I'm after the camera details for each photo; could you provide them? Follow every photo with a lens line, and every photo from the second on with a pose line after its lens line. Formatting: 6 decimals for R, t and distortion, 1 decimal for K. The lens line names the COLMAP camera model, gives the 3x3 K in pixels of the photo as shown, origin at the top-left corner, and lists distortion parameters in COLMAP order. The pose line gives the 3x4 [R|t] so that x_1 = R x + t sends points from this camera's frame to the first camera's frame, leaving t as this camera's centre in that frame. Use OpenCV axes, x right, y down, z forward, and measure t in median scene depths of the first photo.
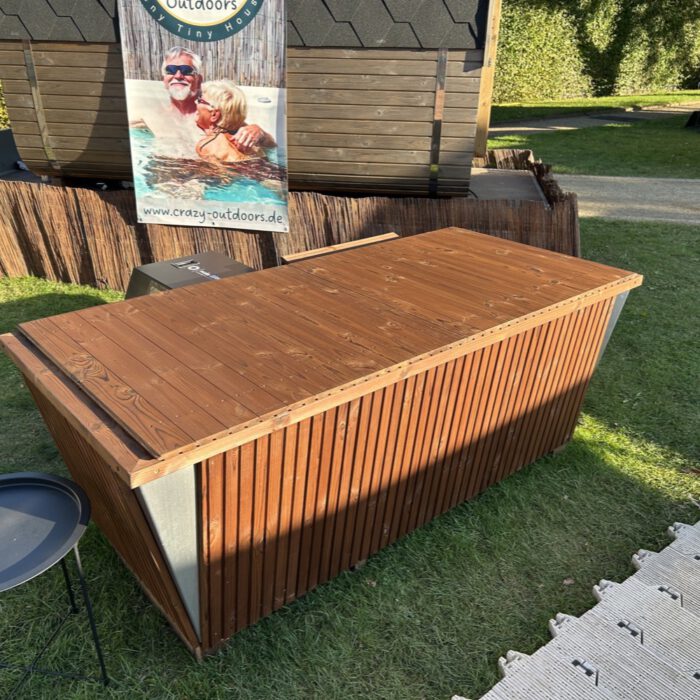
lens RADIAL K [[684.3, 0, 342.6], [0, 684.3, 357.6], [0, 0, 1]] dist [0.027379, -0.026521]
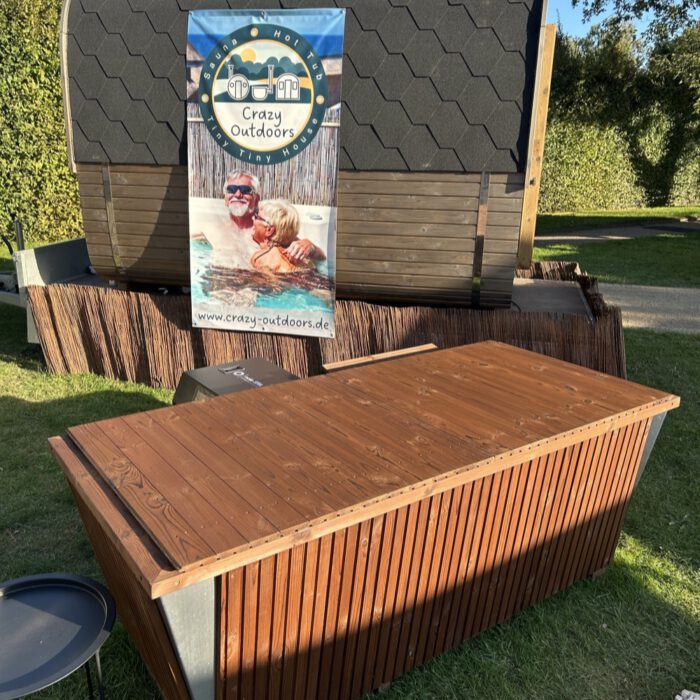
lens RADIAL K [[684.3, 0, 342.6], [0, 684.3, 357.6], [0, 0, 1]] dist [0.027379, -0.026521]
pose [[0.996244, 0.026375, -0.082477, 0.021048], [-0.037455, 0.990025, -0.135823, -0.015396], [0.078072, 0.138402, 0.987294, -0.017861]]
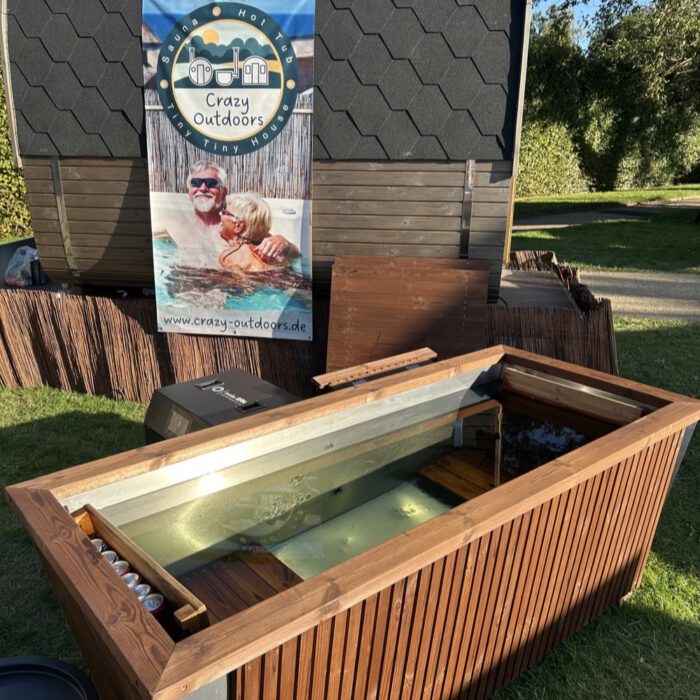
lens RADIAL K [[677.6, 0, 334.2], [0, 677.6, 347.2], [0, 0, 1]] dist [0.021398, -0.020737]
pose [[0.999751, -0.004827, -0.021802, -0.028946], [0.001892, 0.991153, -0.132711, -0.051131], [0.022249, 0.132637, 0.990915, 0.059703]]
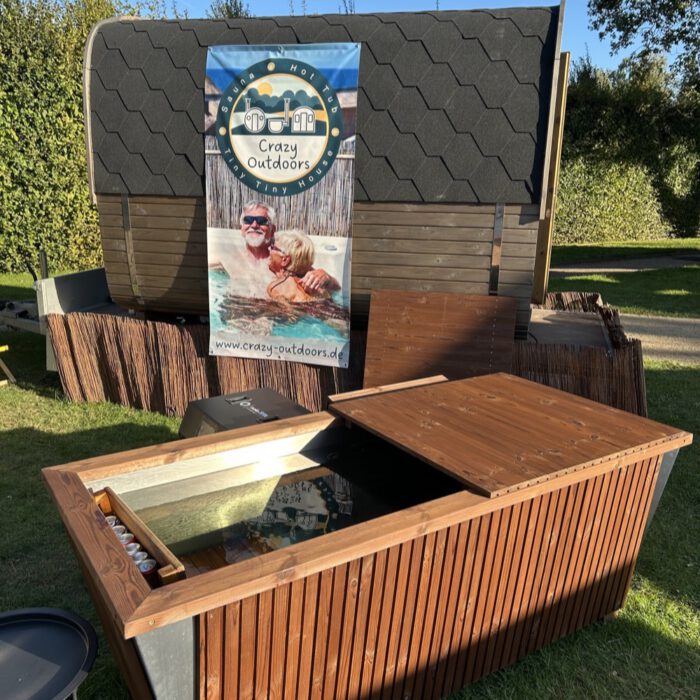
lens RADIAL K [[682.3, 0, 351.8], [0, 682.3, 358.7], [0, 0, 1]] dist [0.042419, -0.057573]
pose [[0.992613, 0.030845, -0.117336, 0.049468], [-0.051108, 0.983451, -0.173816, -0.021512], [0.110033, 0.178529, 0.977763, -0.005581]]
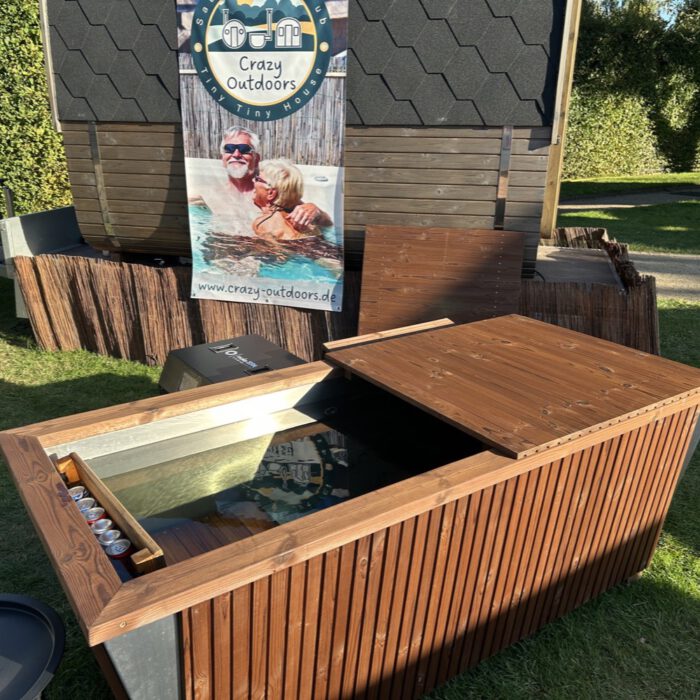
lens RADIAL K [[678.1, 0, 352.5], [0, 678.1, 358.5], [0, 0, 1]] dist [0.021310, -0.022739]
pose [[0.995191, 0.026464, -0.094309, 0.028389], [-0.035141, 0.995179, -0.091567, -0.034750], [0.091432, 0.094440, 0.991323, 0.074802]]
